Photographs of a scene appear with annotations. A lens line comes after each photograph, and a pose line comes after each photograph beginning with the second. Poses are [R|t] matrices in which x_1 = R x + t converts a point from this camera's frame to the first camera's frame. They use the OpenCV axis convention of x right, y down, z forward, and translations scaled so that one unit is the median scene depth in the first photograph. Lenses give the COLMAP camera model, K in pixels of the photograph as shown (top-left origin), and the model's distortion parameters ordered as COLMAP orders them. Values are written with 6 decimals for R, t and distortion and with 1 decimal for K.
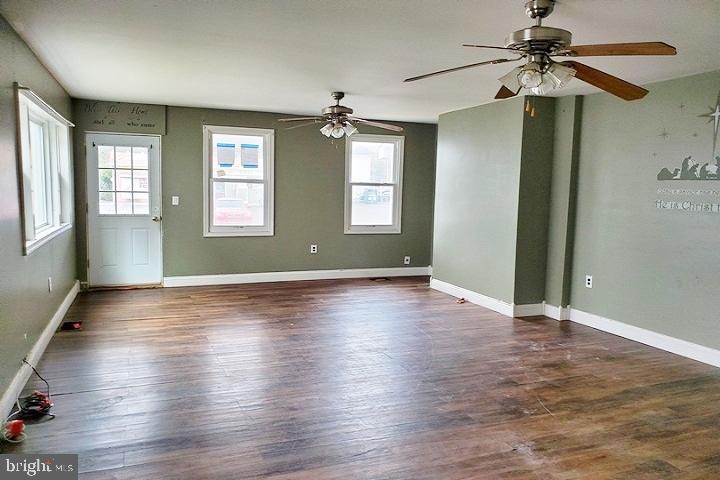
lens RADIAL K [[528.0, 0, 361.7], [0, 528.0, 240.8], [0, 0, 1]] dist [0.006039, 0.008072]
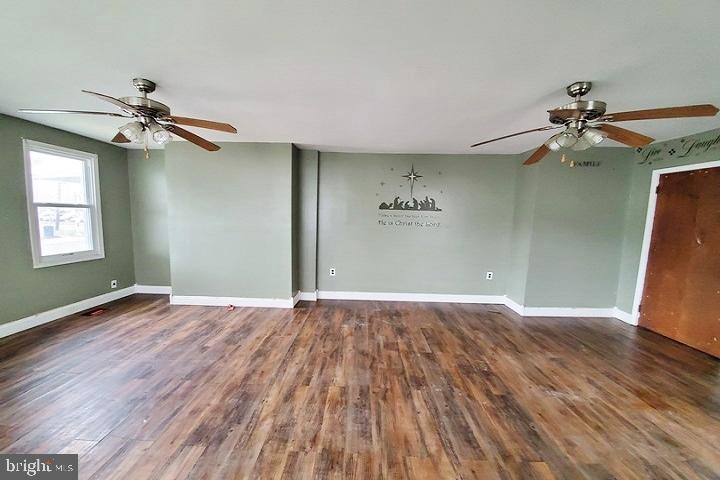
lens RADIAL K [[285.1, 0, 360.7], [0, 285.1, 242.4], [0, 0, 1]] dist [0.008253, -0.000573]
pose [[0.417285, -0.098349, 0.903438, -0.341038], [0.078165, 0.994327, 0.072140, -0.074115], [-0.905408, 0.040514, 0.422605, 0.630325]]
